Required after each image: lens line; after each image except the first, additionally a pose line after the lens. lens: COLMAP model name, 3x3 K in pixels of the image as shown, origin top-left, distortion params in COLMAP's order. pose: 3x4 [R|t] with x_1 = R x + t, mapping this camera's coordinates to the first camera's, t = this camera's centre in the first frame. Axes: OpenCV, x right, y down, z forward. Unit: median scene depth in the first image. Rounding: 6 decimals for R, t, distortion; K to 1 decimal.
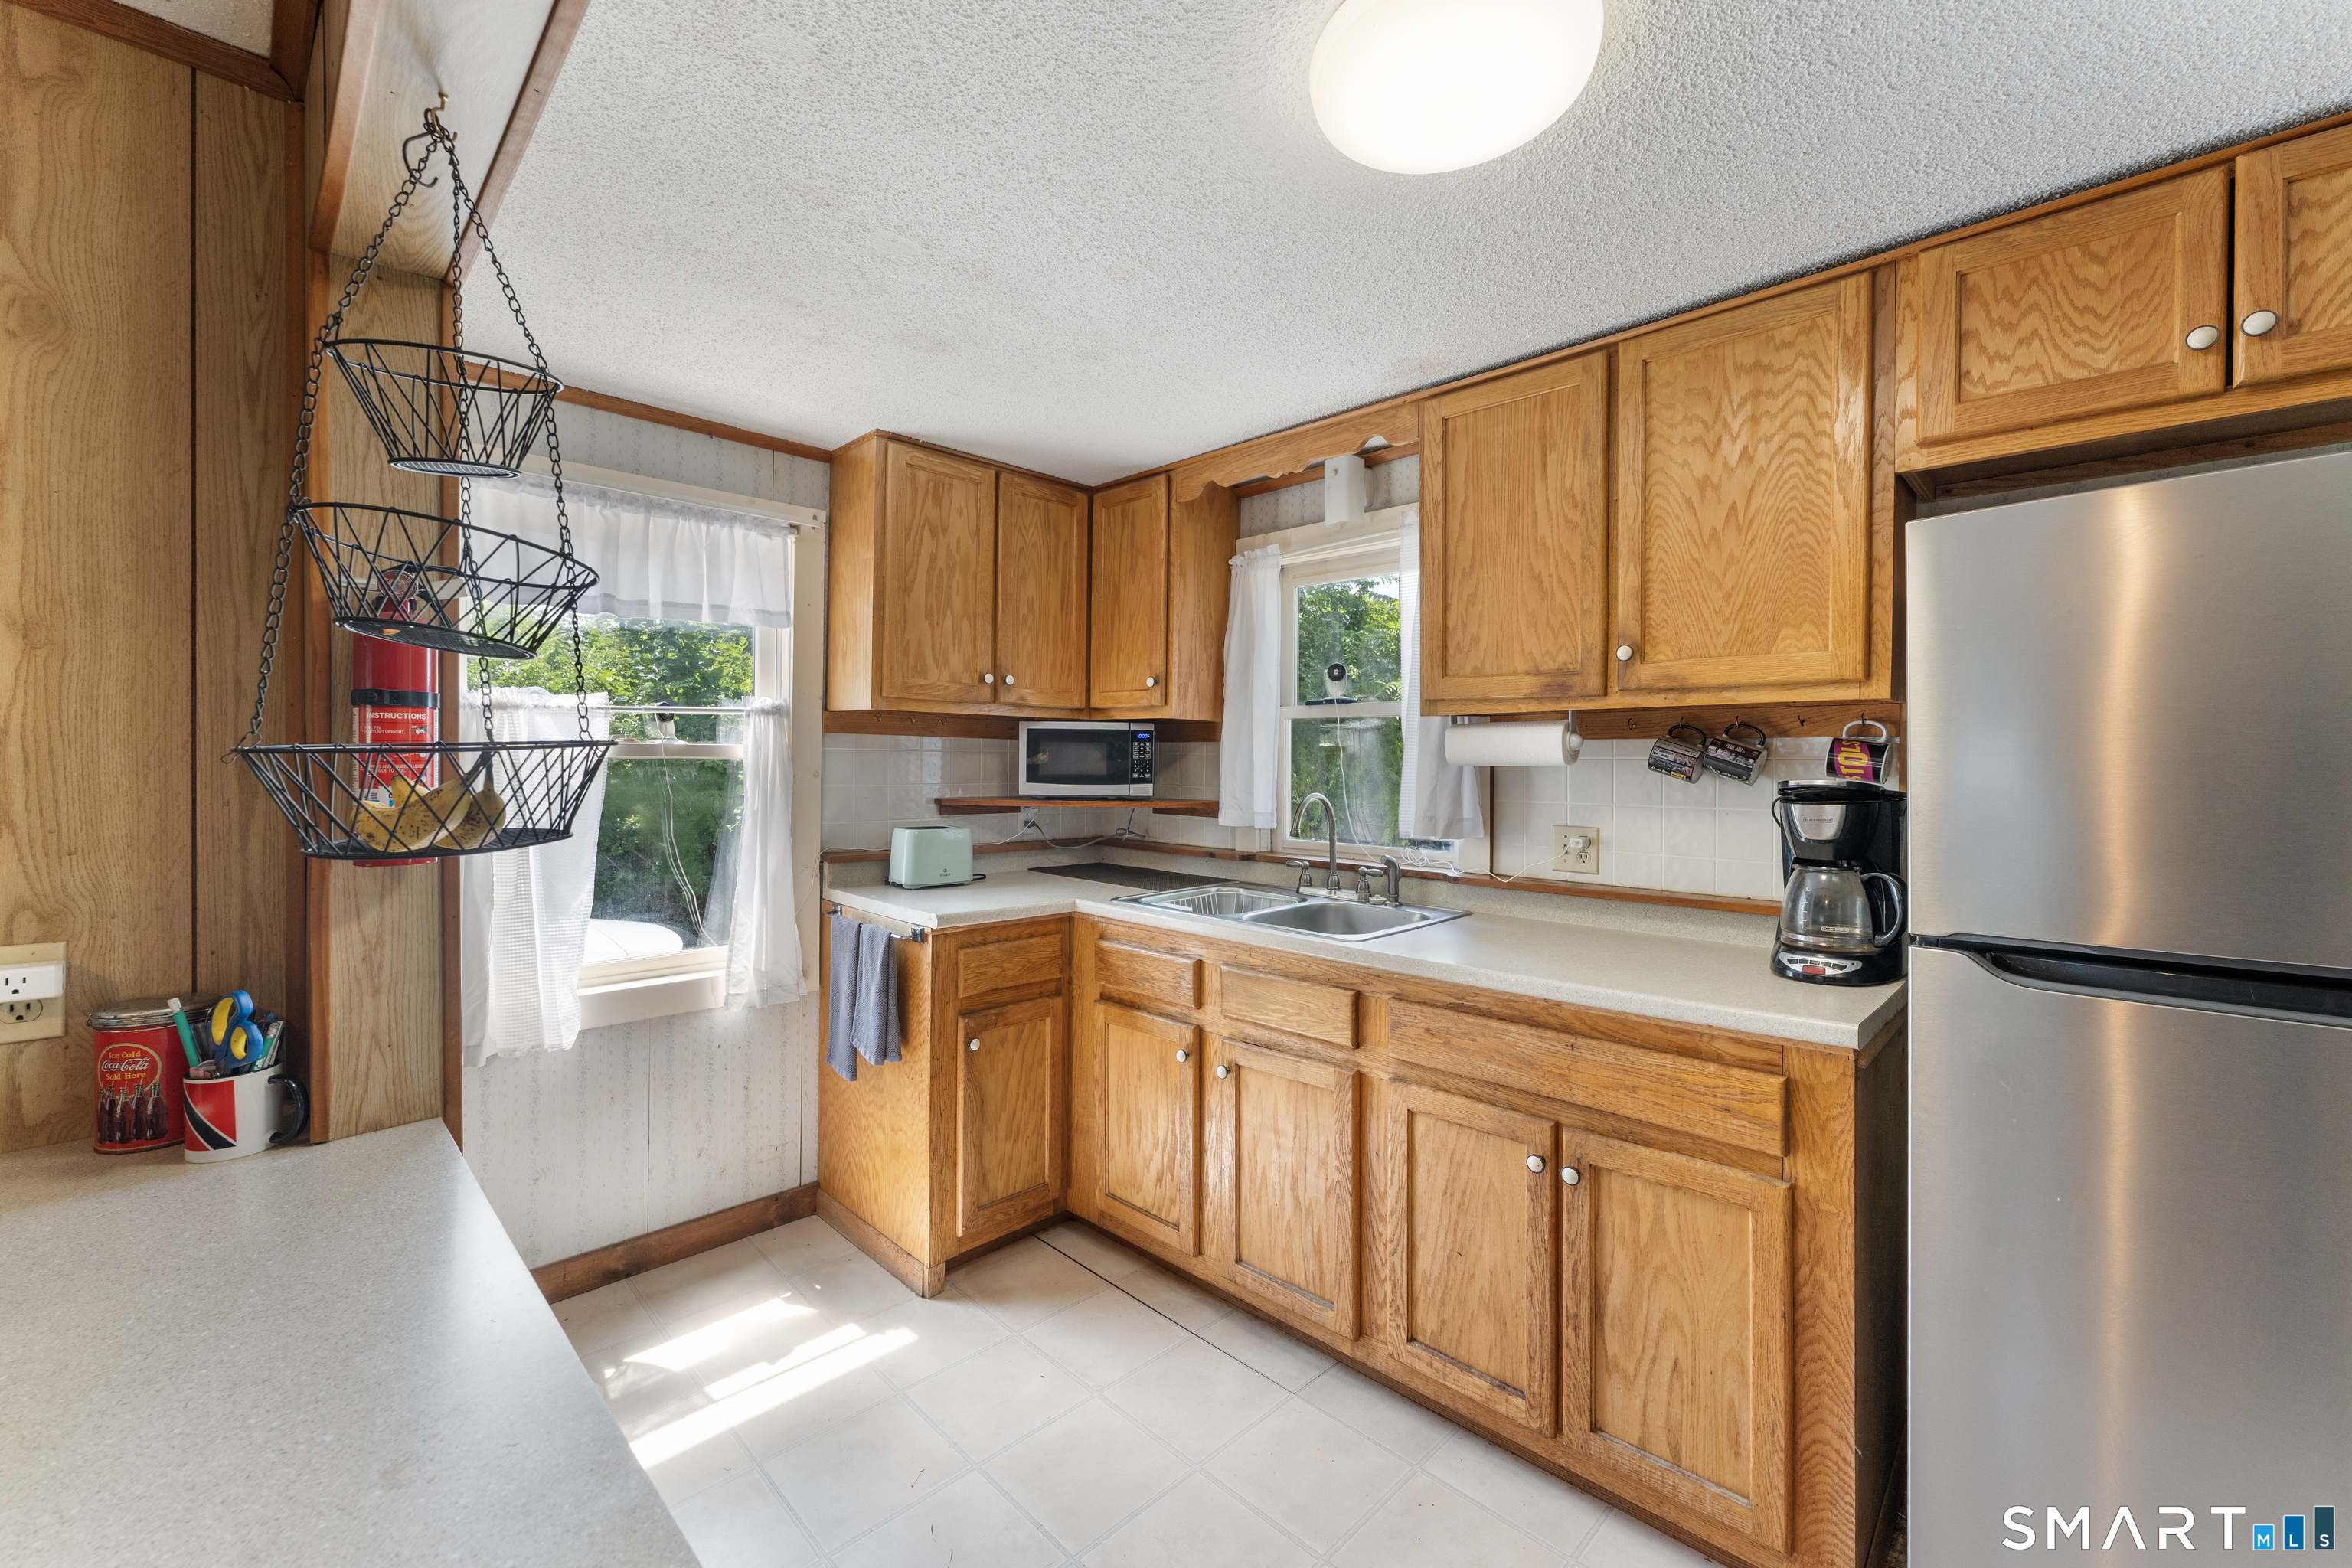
lens RADIAL K [[951.5, 0, 1171.7], [0, 951.5, 766.7], [0, 0, 1]] dist [-0.000142, -0.000383]
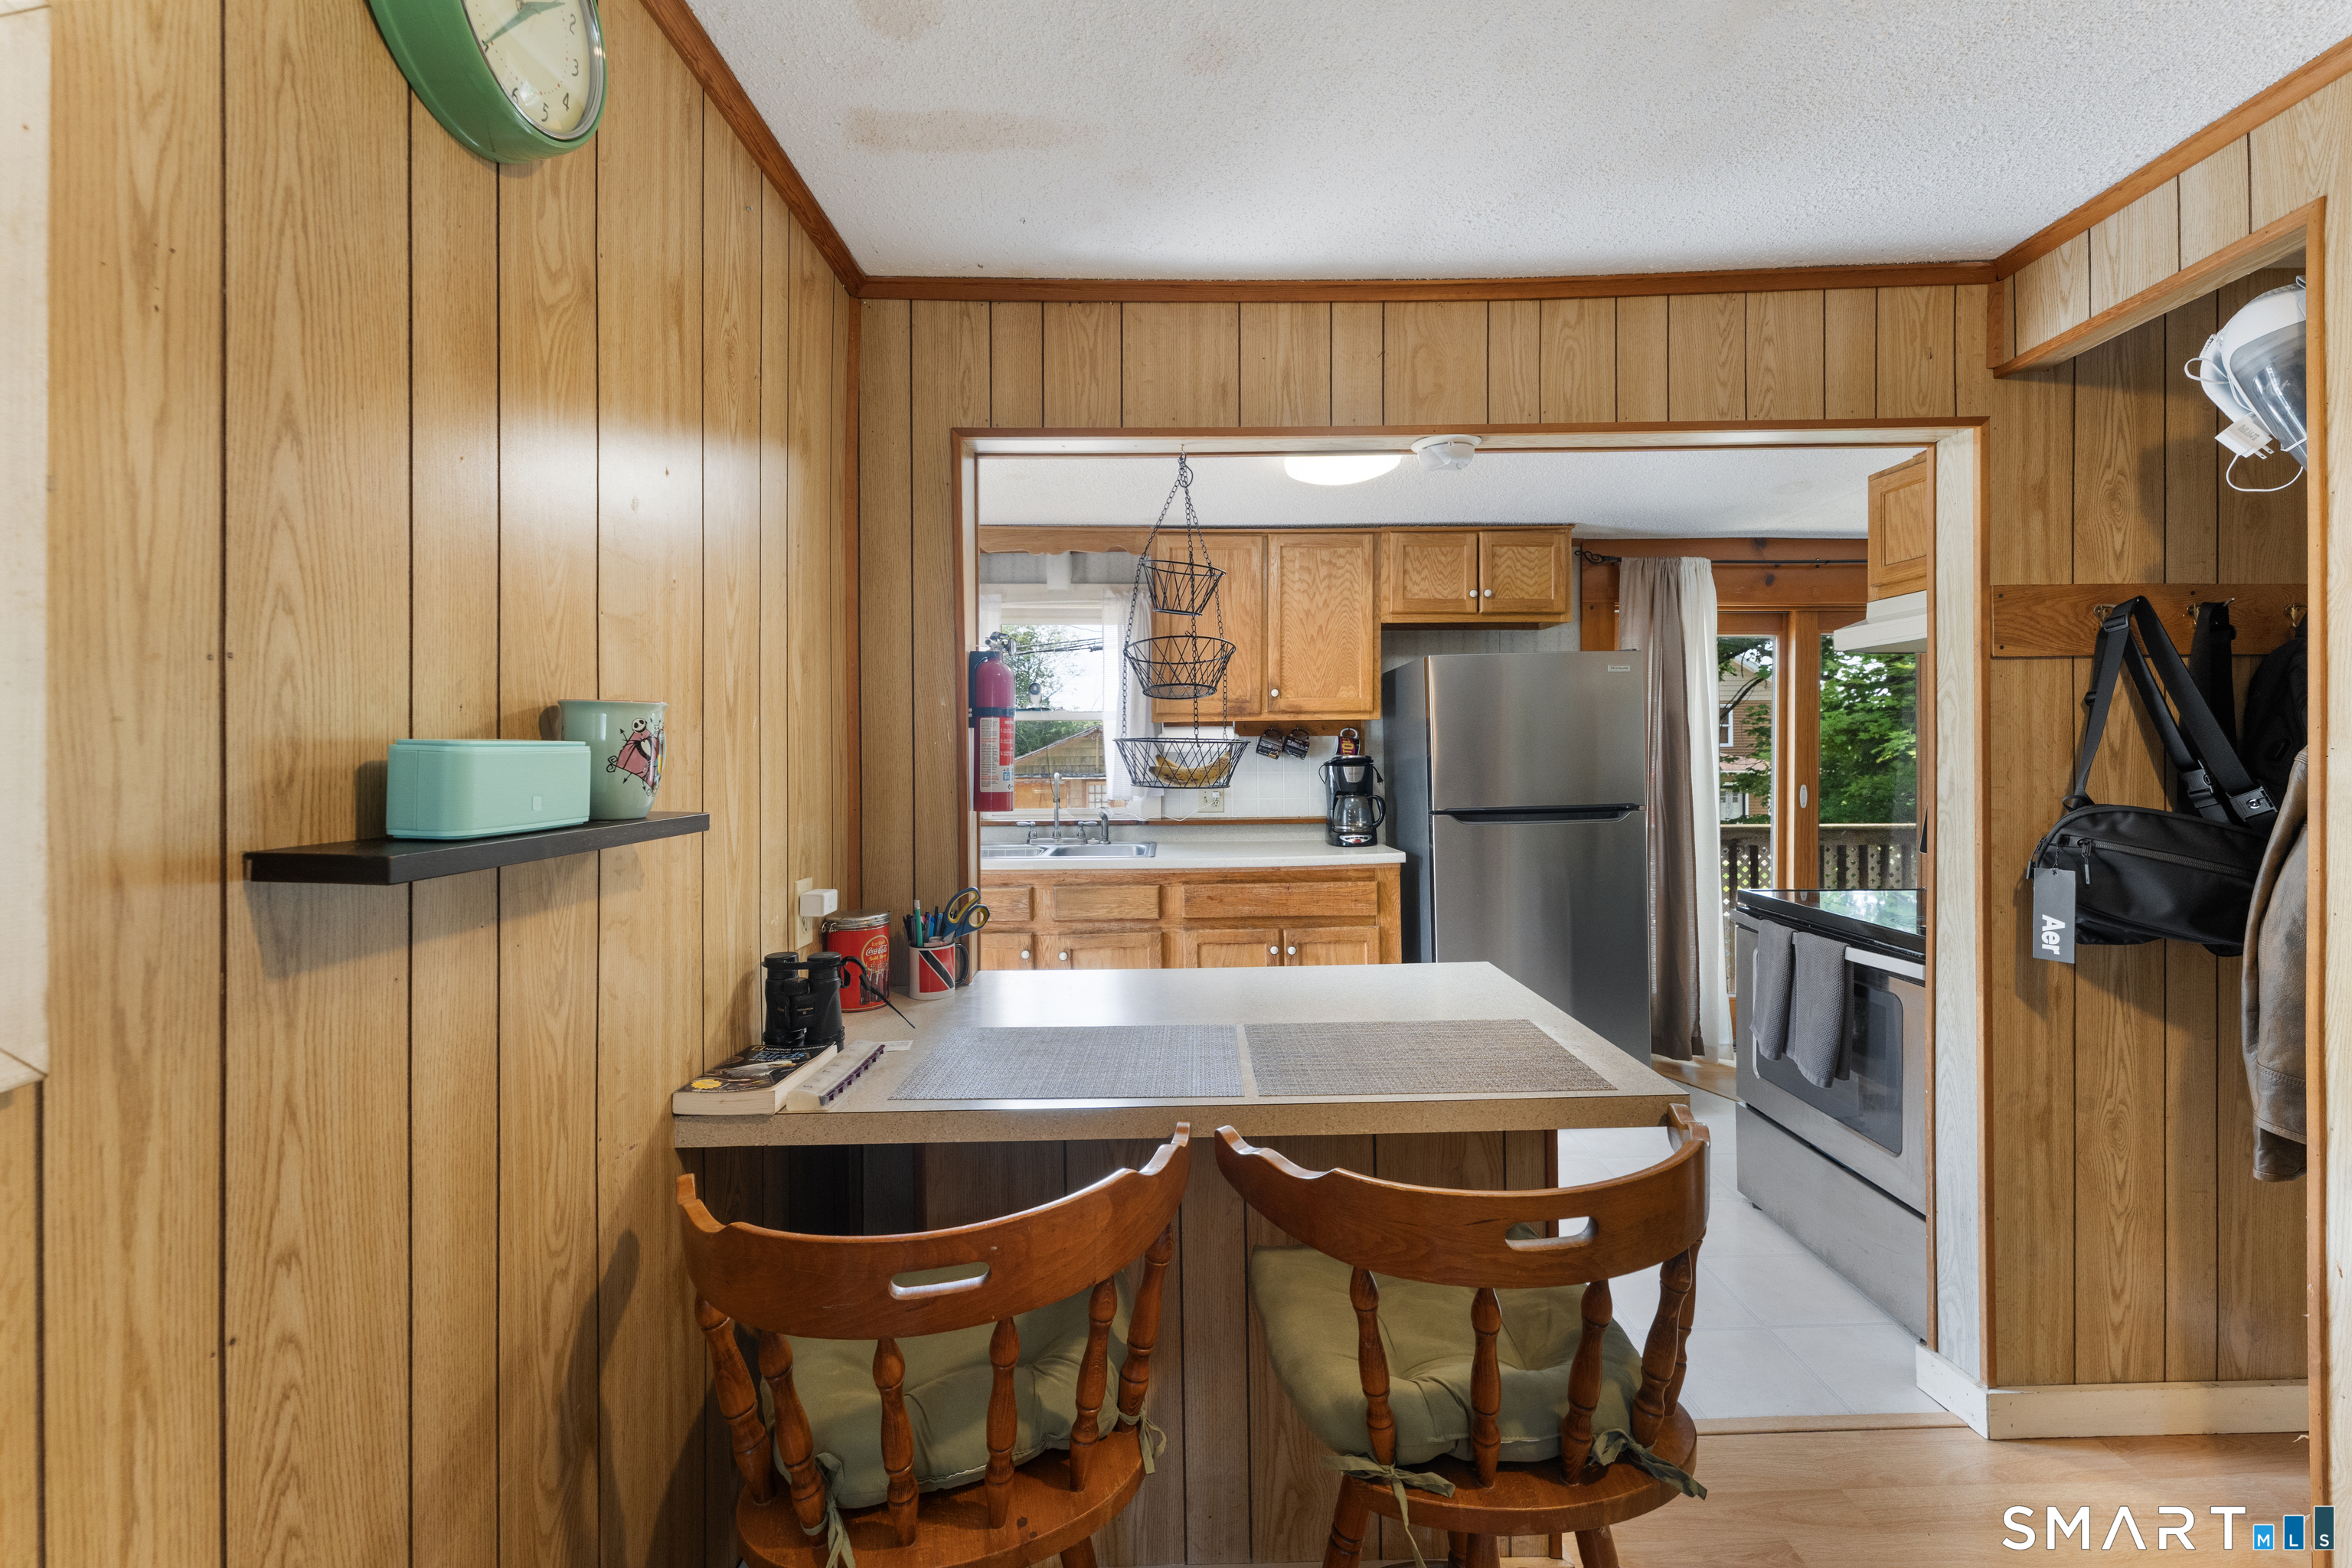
lens RADIAL K [[951.5, 0, 1177.2], [0, 951.5, 762.9], [0, 0, 1]] dist [-0.000142, -0.000383]
pose [[0.694278, -0.016193, 0.719525, -1.129391], [0.017632, 0.999829, 0.005488, 0.011270], [-0.719491, 0.008876, 0.694445, -0.227627]]
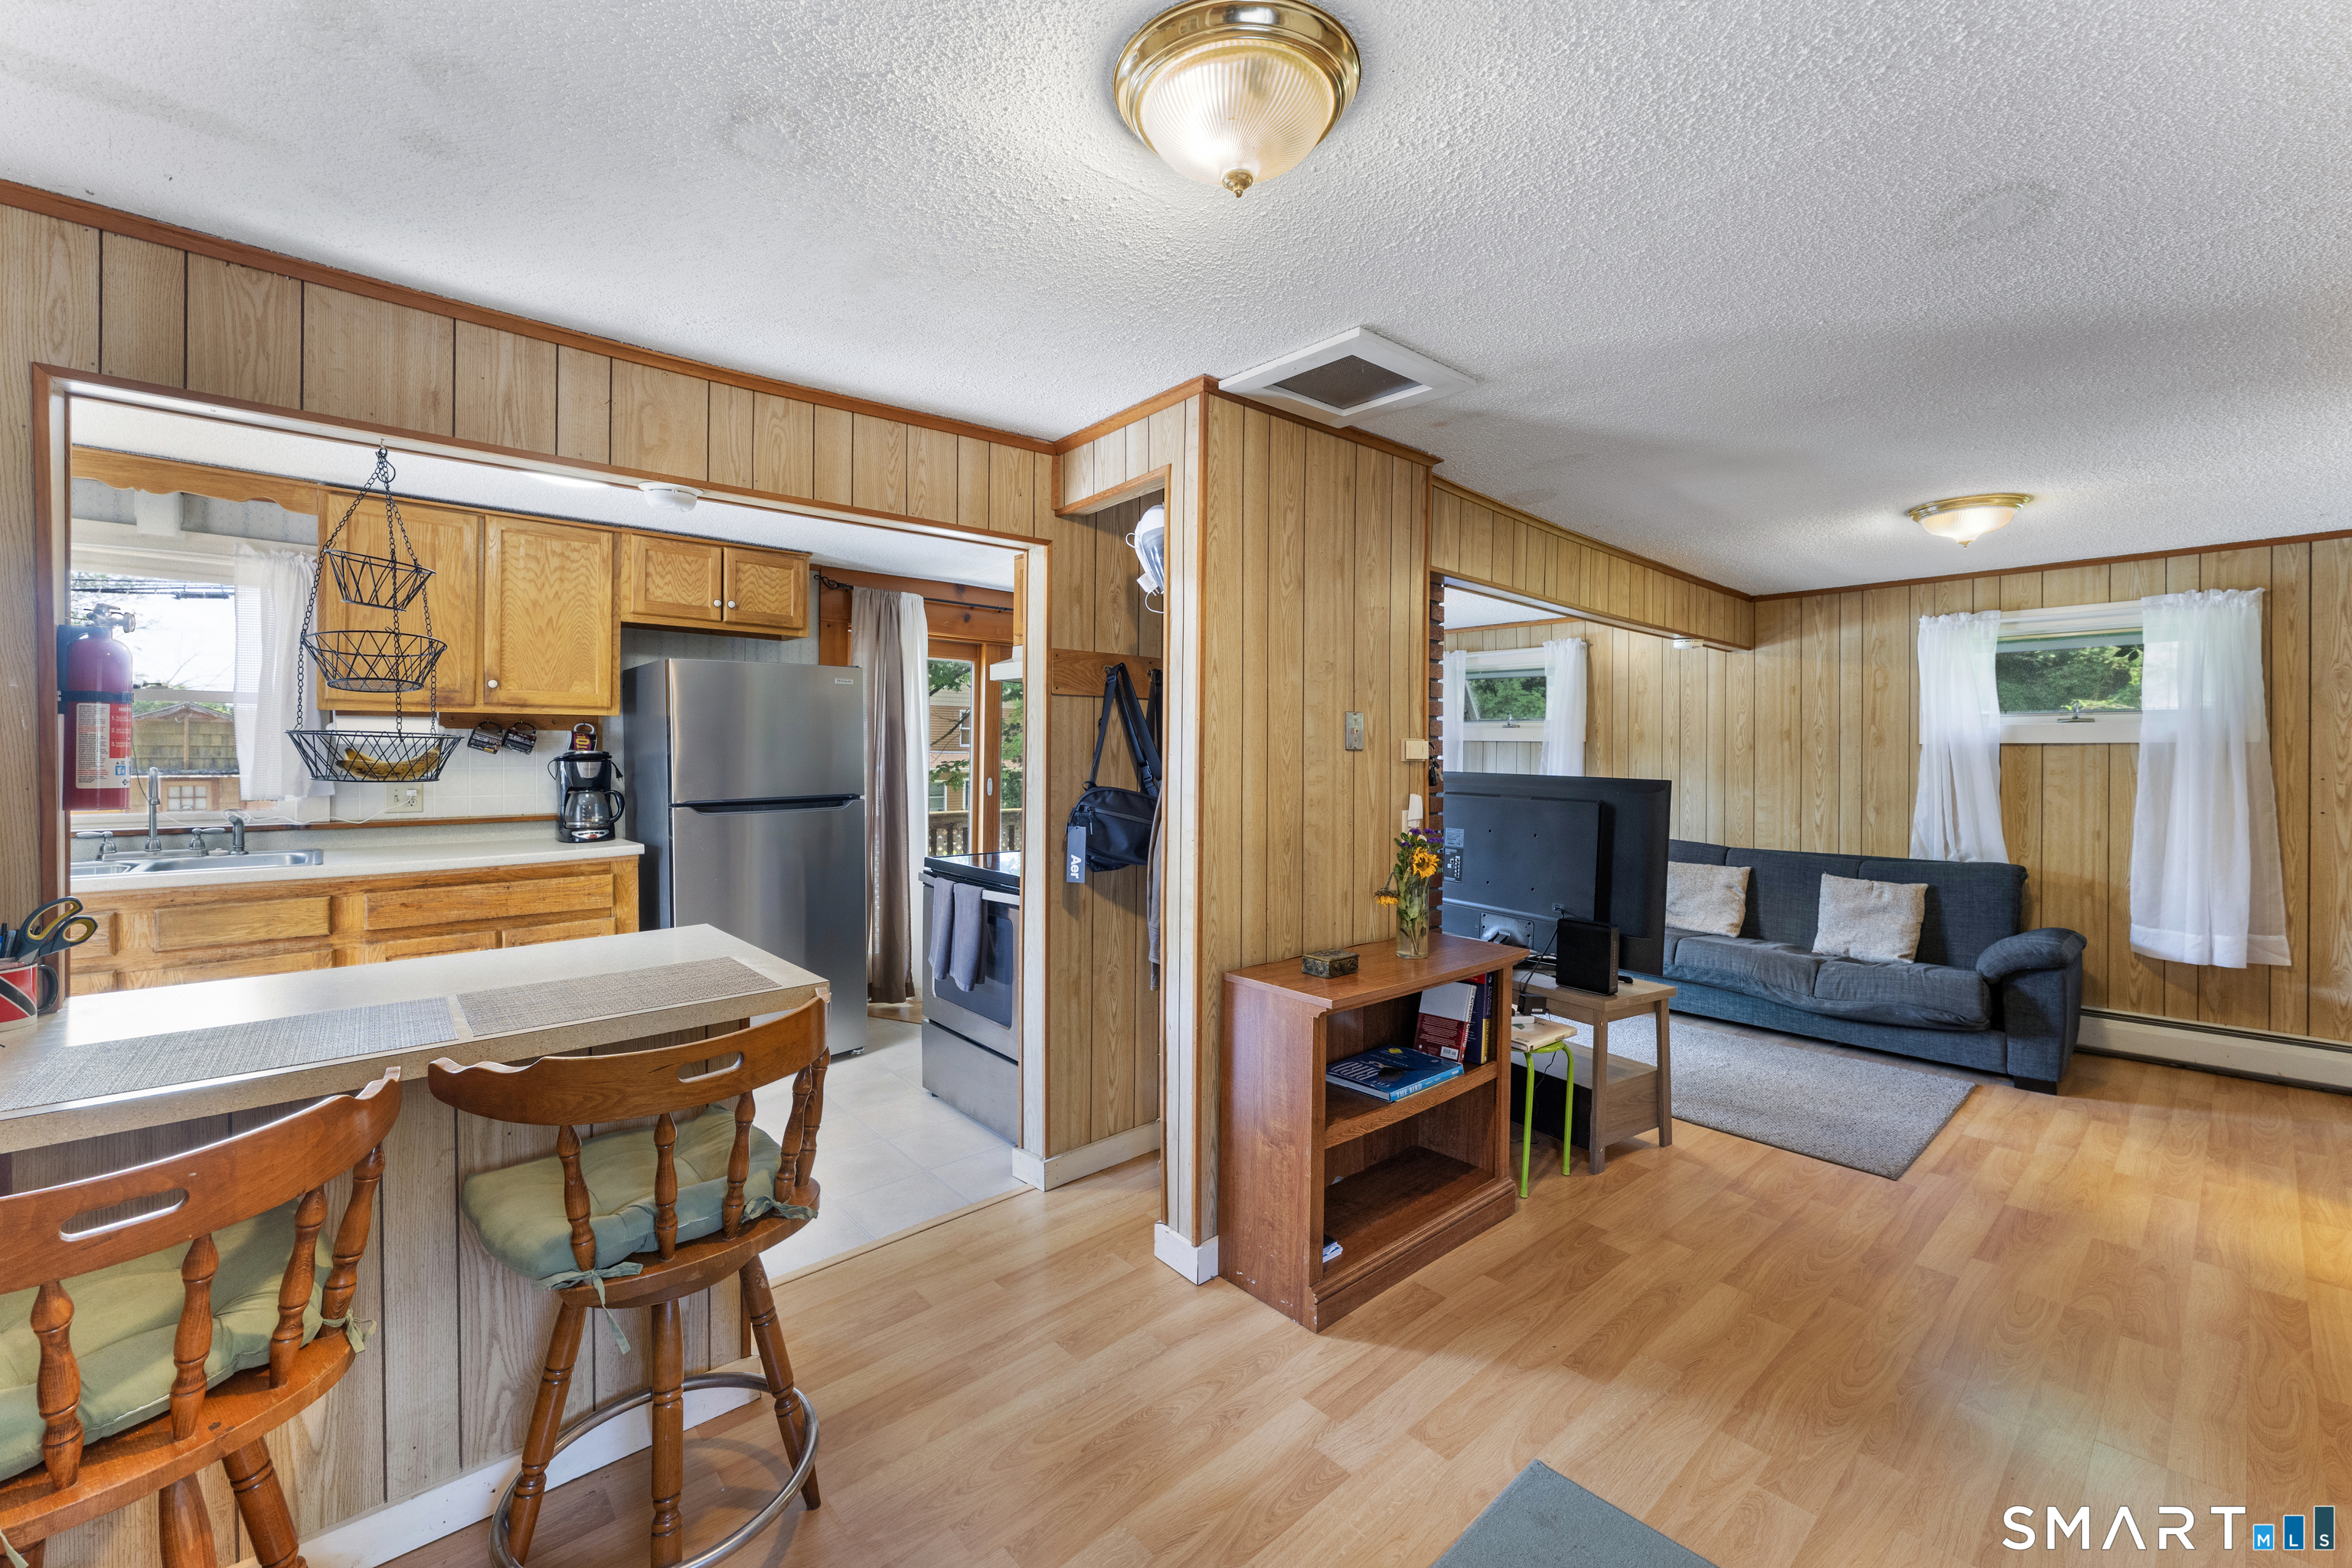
lens RADIAL K [[951.5, 0, 1174.6], [0, 951.5, 760.1], [0, 0, 1]] dist [-0.000142, -0.000383]
pose [[0.043203, -0.013765, 0.998971, -1.386978], [0.003305, 0.999902, 0.013635, 0.009363], [-0.999061, 0.002713, 0.043244, -0.429952]]
